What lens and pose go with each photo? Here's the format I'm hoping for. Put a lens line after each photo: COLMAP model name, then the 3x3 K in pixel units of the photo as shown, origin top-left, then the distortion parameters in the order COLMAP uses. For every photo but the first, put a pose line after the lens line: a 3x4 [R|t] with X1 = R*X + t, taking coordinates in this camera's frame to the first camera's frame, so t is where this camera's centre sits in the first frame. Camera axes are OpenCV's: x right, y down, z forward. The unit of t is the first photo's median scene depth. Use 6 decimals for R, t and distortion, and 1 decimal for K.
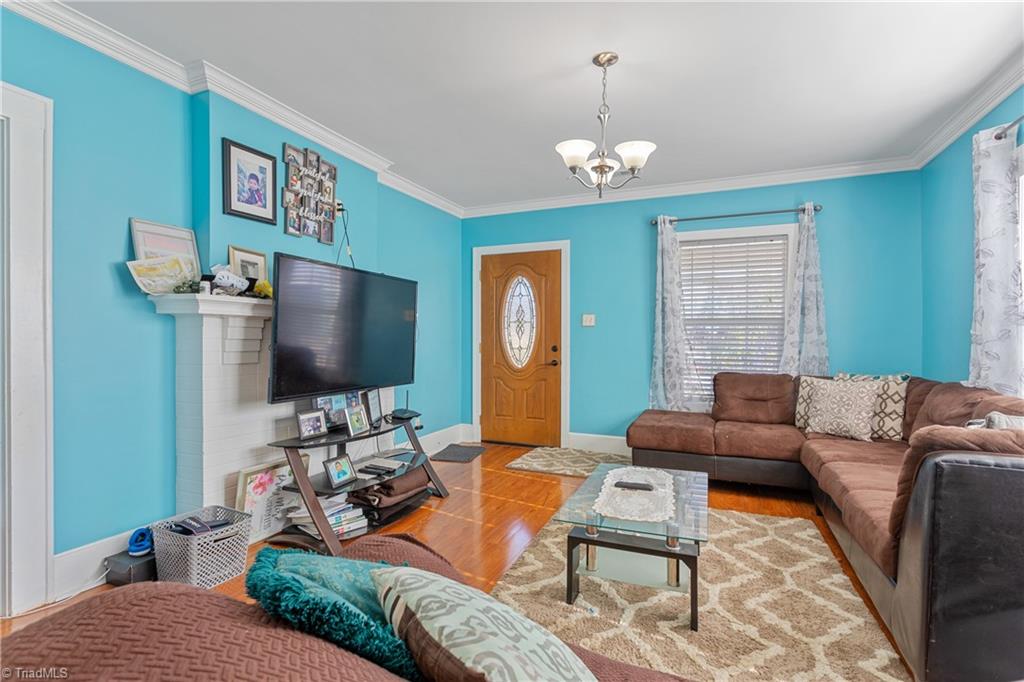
lens RADIAL K [[489.6, 0, 515.8], [0, 489.6, 344.7], [0, 0, 1]] dist [0.000100, 0.001437]
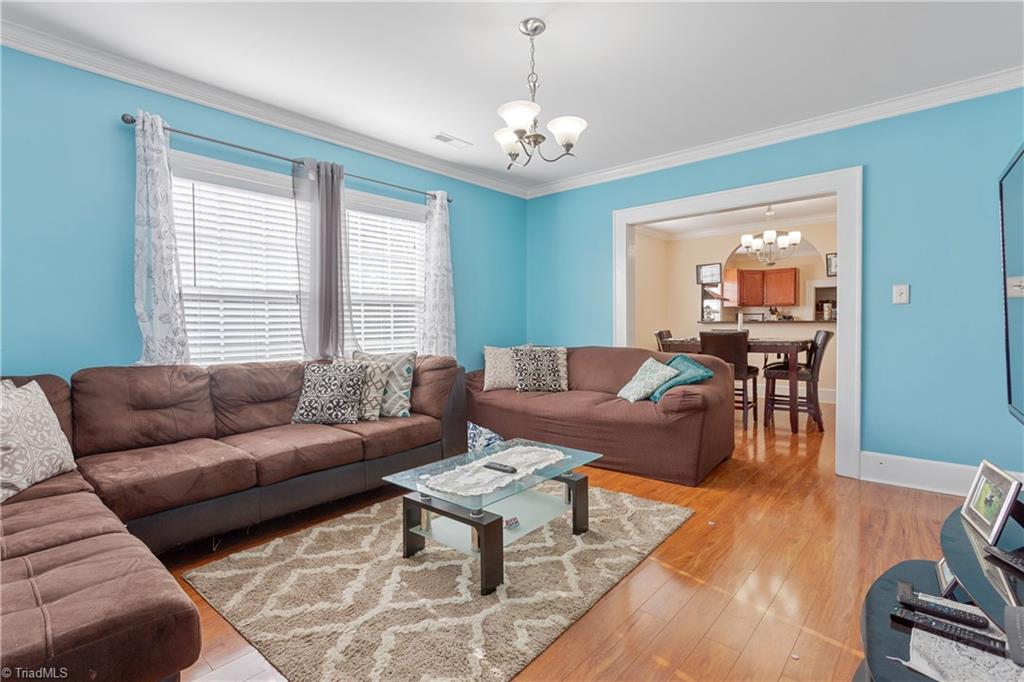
lens RADIAL K [[489.6, 0, 510.2], [0, 489.6, 332.1], [0, 0, 1]] dist [0.000100, 0.001437]
pose [[-0.948337, -0.002668, 0.317254, -0.051515], [0.007895, 0.999456, 0.032007, -0.005579], [-0.317167, 0.032858, -0.947800, 1.150540]]
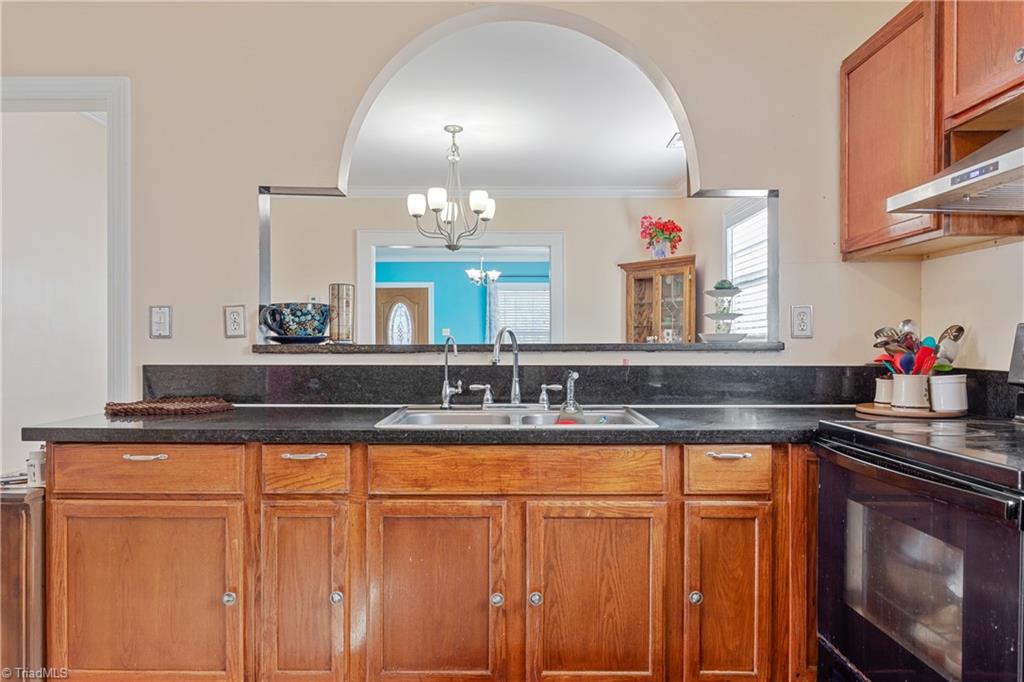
lens RADIAL K [[712.8, 0, 511.1], [0, 712.8, 344.3], [0, 0, 1]] dist [0.001818, 0.000061]
pose [[0.922720, -0.003811, 0.385452, -0.657570], [0.008276, 0.999917, -0.009924, 0.021552], [-0.385382, 0.012347, 0.922675, -1.489255]]
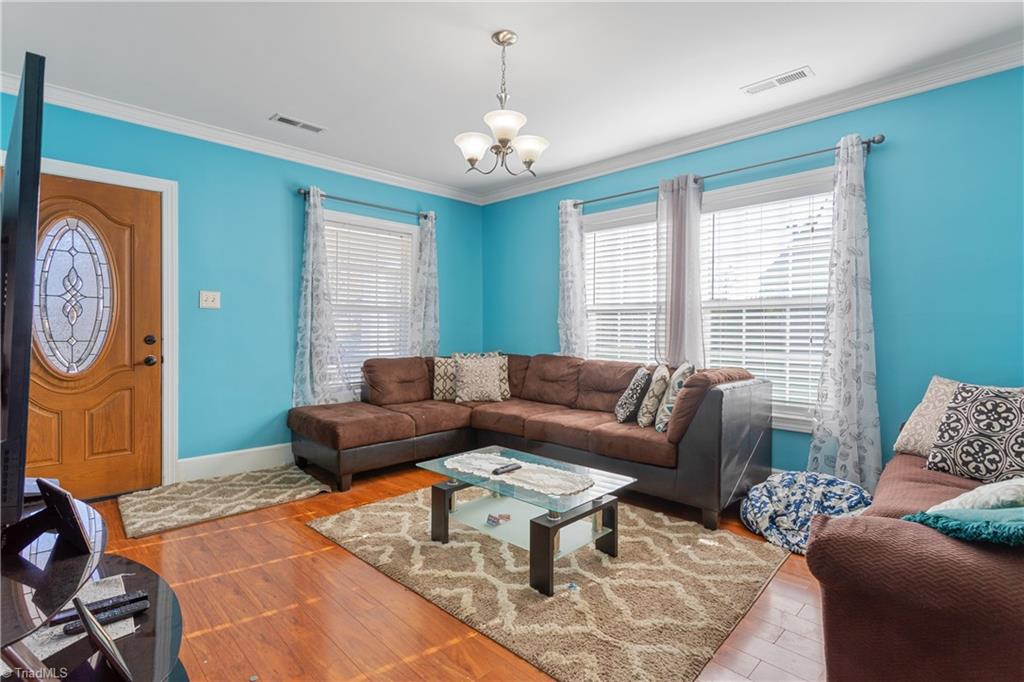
lens RADIAL K [[489.6, 0, 507.7], [0, 489.6, 336.9], [0, 0, 1]] dist [0.000100, 0.001437]
pose [[0.384127, -0.018091, 0.923103, -0.425057], [0.008620, 0.999835, 0.016008, -0.002720], [-0.923240, 0.001808, 0.384219, 0.365269]]
